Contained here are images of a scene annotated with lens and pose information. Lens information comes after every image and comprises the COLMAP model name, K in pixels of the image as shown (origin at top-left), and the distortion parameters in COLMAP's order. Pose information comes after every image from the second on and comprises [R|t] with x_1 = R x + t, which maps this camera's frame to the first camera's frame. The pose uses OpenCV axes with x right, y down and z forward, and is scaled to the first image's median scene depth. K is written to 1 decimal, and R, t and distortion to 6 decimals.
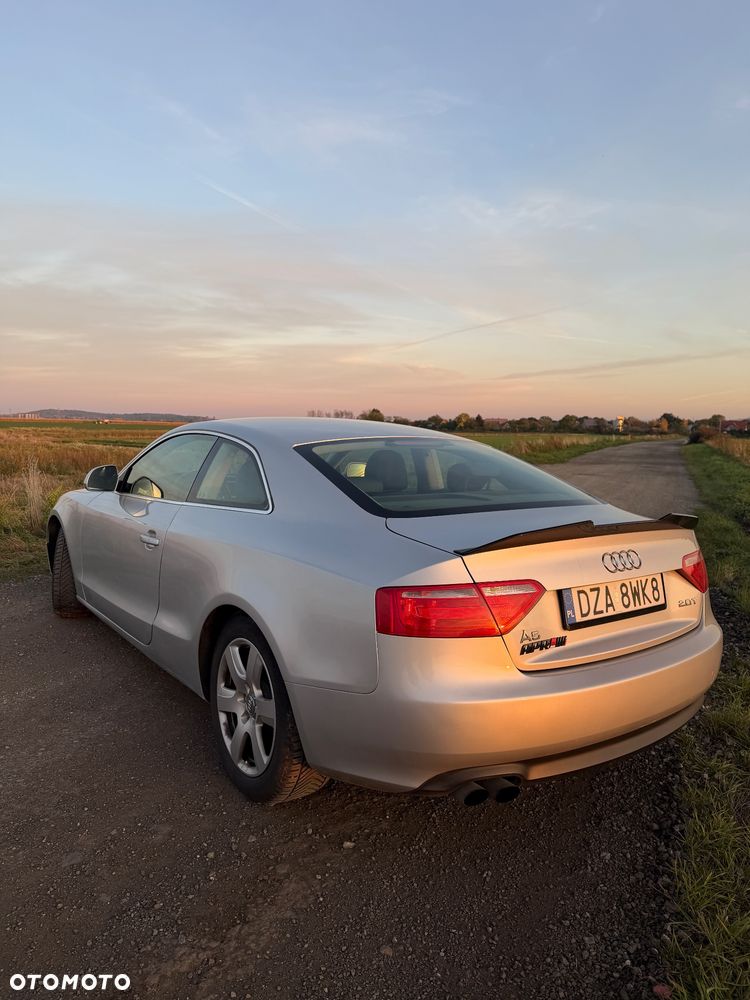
lens RADIAL K [[705.5, 0, 373.7], [0, 705.5, 484.1], [0, 0, 1]] dist [0.091254, -0.199157]
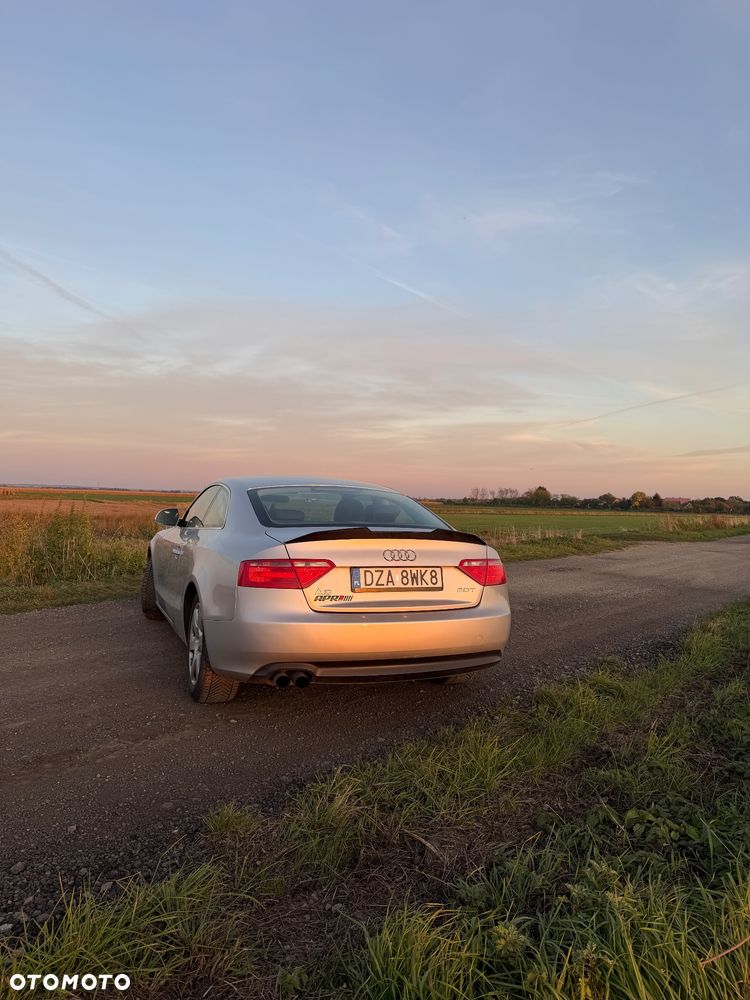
lens RADIAL K [[705.5, 0, 373.7], [0, 705.5, 484.1], [0, 0, 1]] dist [0.091254, -0.199157]
pose [[0.971985, 0.002470, -0.235031, 0.626069], [-0.028306, 0.993897, -0.106615, 0.112802], [0.233333, 0.110280, 0.966123, -0.555304]]
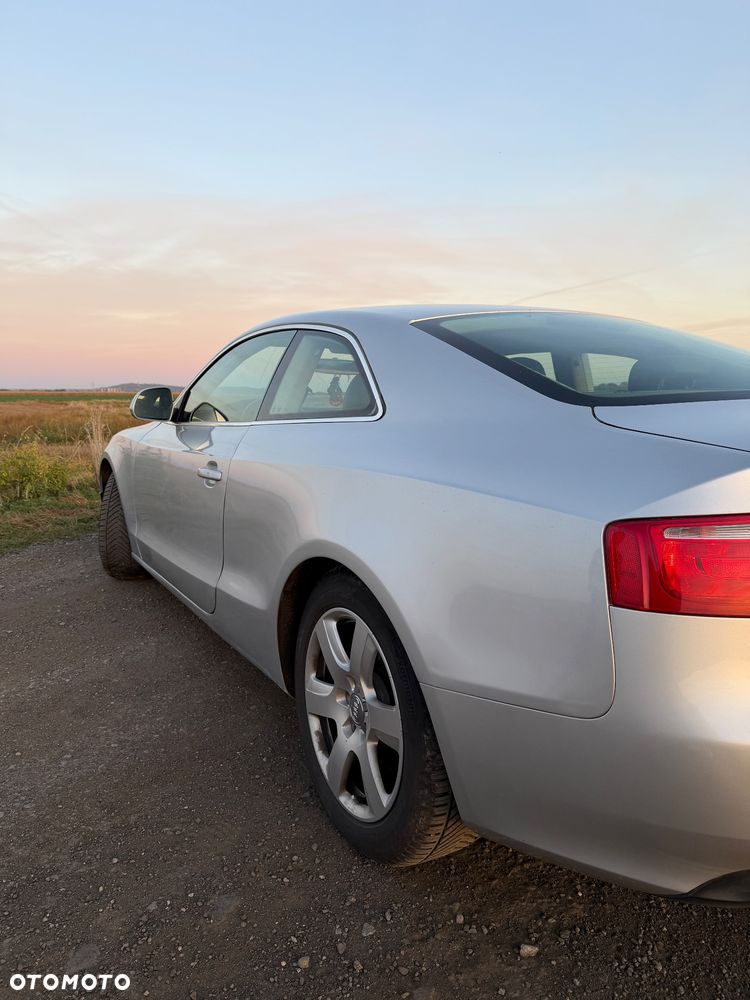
lens RADIAL K [[709.1, 0, 375.0], [0, 709.1, 500.0], [0, 0, 1]] dist [0.025543, -0.033455]
pose [[0.995049, -0.002480, -0.099355, -0.096048], [0.008813, 0.997952, 0.063352, 0.081071], [0.098995, -0.063914, 0.993033, 0.384009]]
